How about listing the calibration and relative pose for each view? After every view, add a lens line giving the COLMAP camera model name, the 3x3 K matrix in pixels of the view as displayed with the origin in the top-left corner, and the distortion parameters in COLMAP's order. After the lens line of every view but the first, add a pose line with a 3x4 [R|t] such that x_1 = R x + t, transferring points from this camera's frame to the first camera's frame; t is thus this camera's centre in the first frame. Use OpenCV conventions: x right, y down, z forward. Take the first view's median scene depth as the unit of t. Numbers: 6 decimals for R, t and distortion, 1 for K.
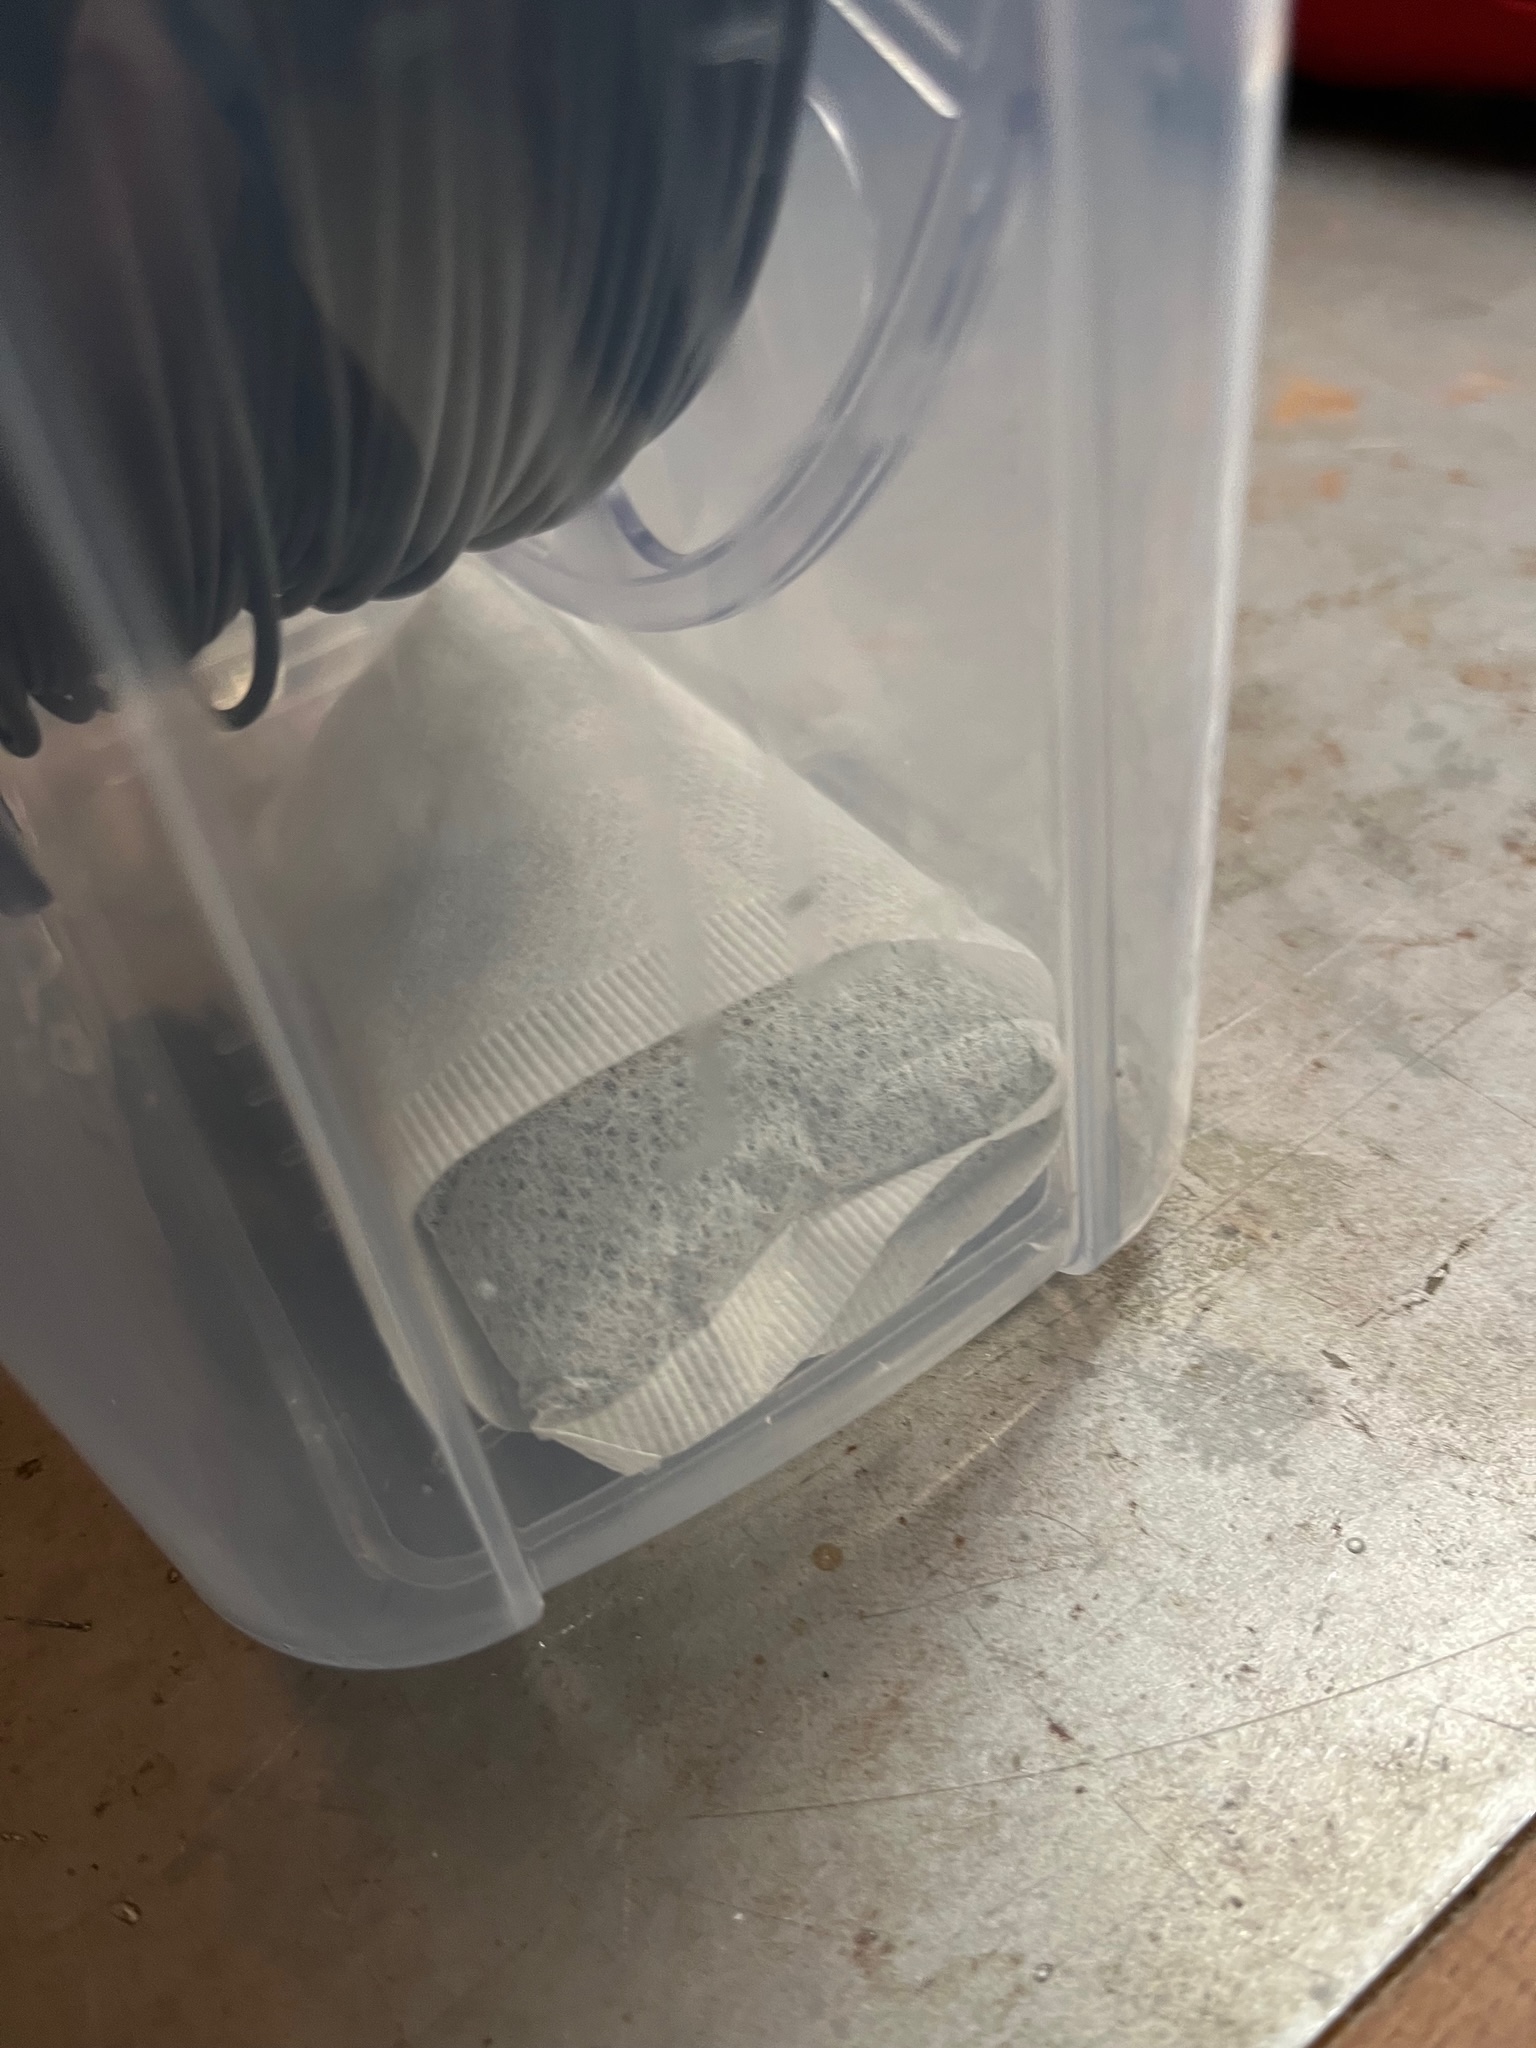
lens RADIAL K [[1573.1, 0, 764.9], [0, 1573.1, 1024.3], [0, 0, 1]] dist [0.057878, -0.079440]
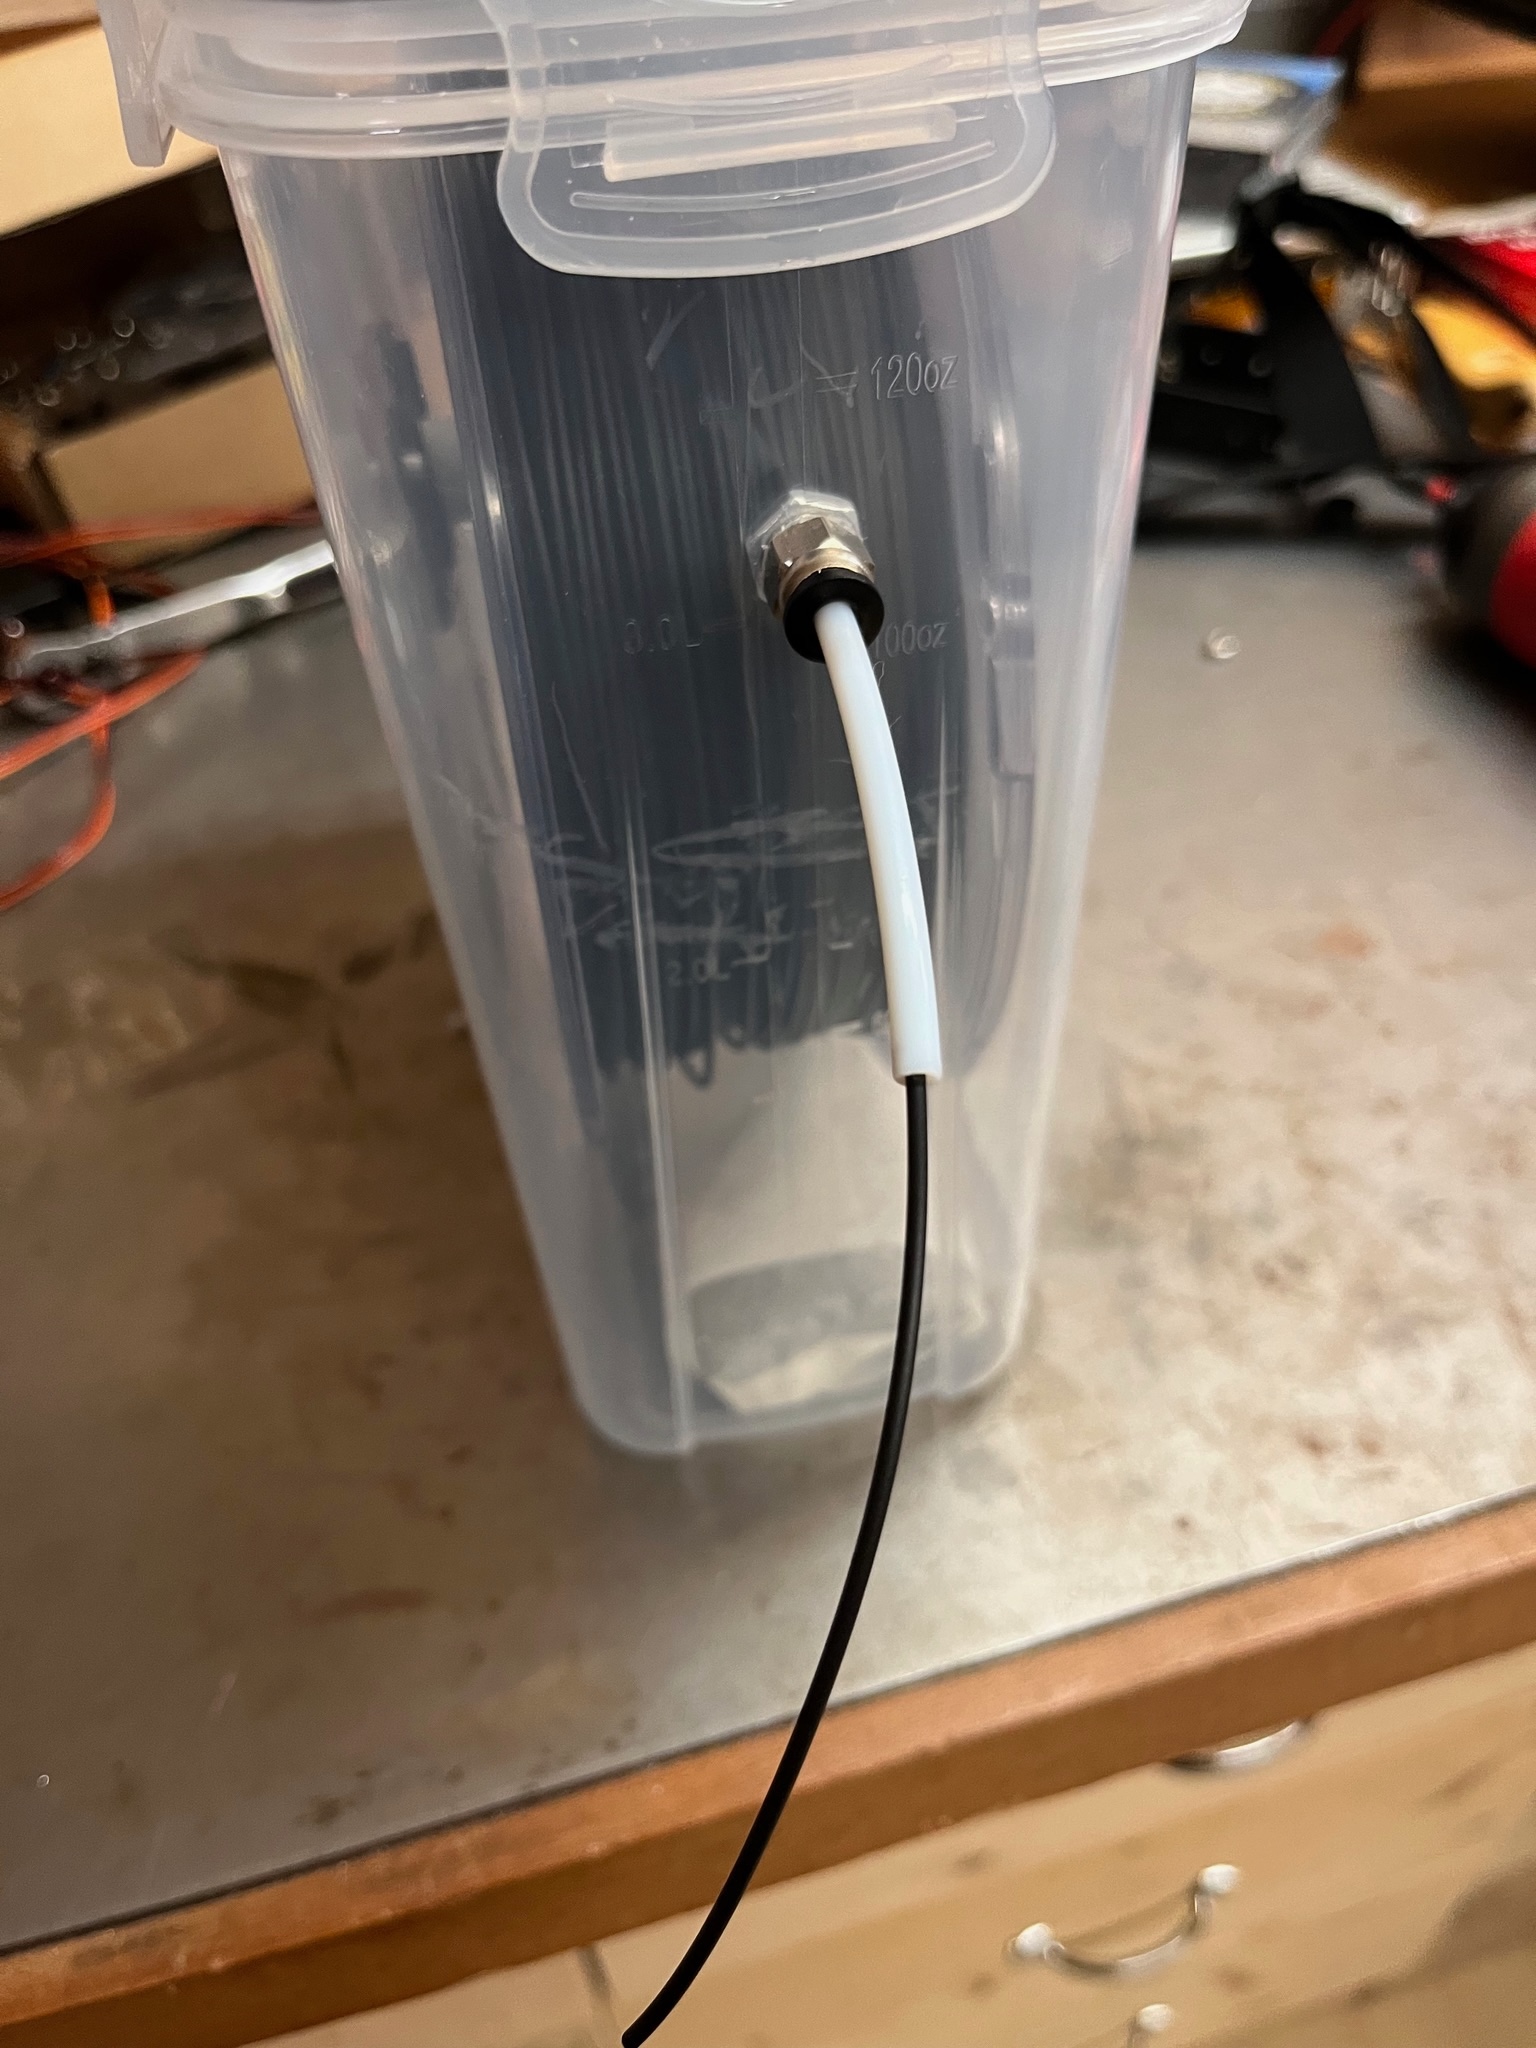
lens RADIAL K [[1573.1, 0, 779.8], [0, 1573.1, 1033.9], [0, 0, 1]] dist [0.057878, -0.079440]
pose [[0.935186, 0.311902, -0.167764, 0.203808], [-0.303498, 0.949933, 0.074269, -0.482163], [0.182529, -0.018539, 0.983026, -1.420840]]
